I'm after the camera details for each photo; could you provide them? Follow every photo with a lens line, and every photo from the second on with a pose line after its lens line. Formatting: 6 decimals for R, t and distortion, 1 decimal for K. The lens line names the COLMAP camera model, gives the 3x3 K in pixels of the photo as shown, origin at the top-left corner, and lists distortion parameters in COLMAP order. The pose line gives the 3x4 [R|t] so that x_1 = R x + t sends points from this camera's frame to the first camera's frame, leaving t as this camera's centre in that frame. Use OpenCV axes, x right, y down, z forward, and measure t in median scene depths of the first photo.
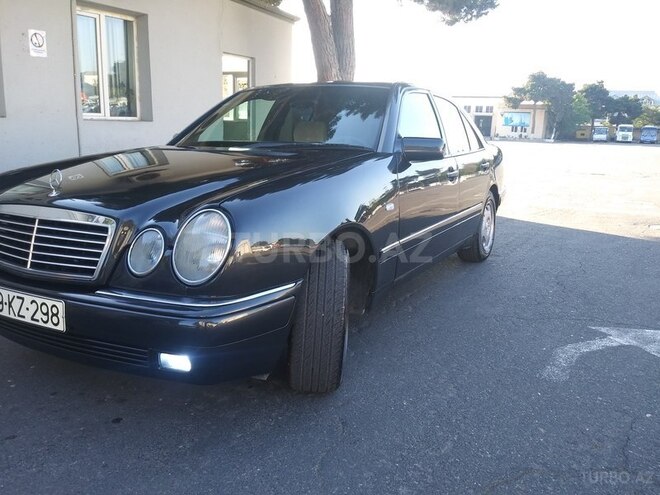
lens RADIAL K [[534.6, 0, 328.2], [0, 534.6, 248.0], [0, 0, 1]] dist [0.044279, -0.078668]
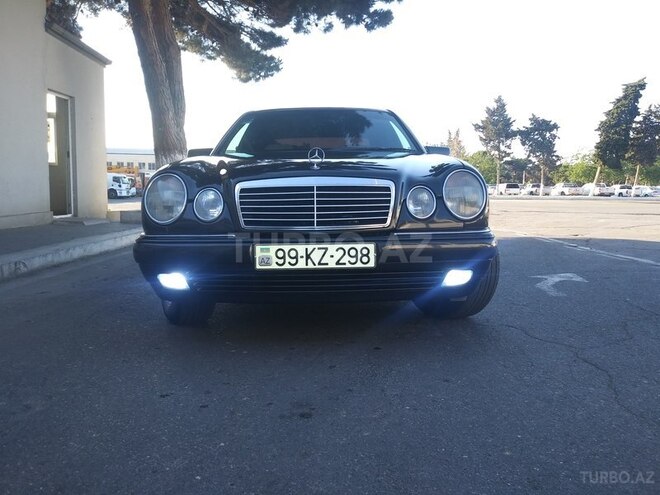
lens RADIAL K [[534.6, 0, 332.1], [0, 534.6, 241.4], [0, 0, 1]] dist [0.044279, -0.078668]
pose [[0.870465, -0.065483, 0.487855, -1.138877], [0.122204, 0.988831, -0.085319, 0.182308], [-0.476819, 0.133885, 0.868745, -0.052407]]
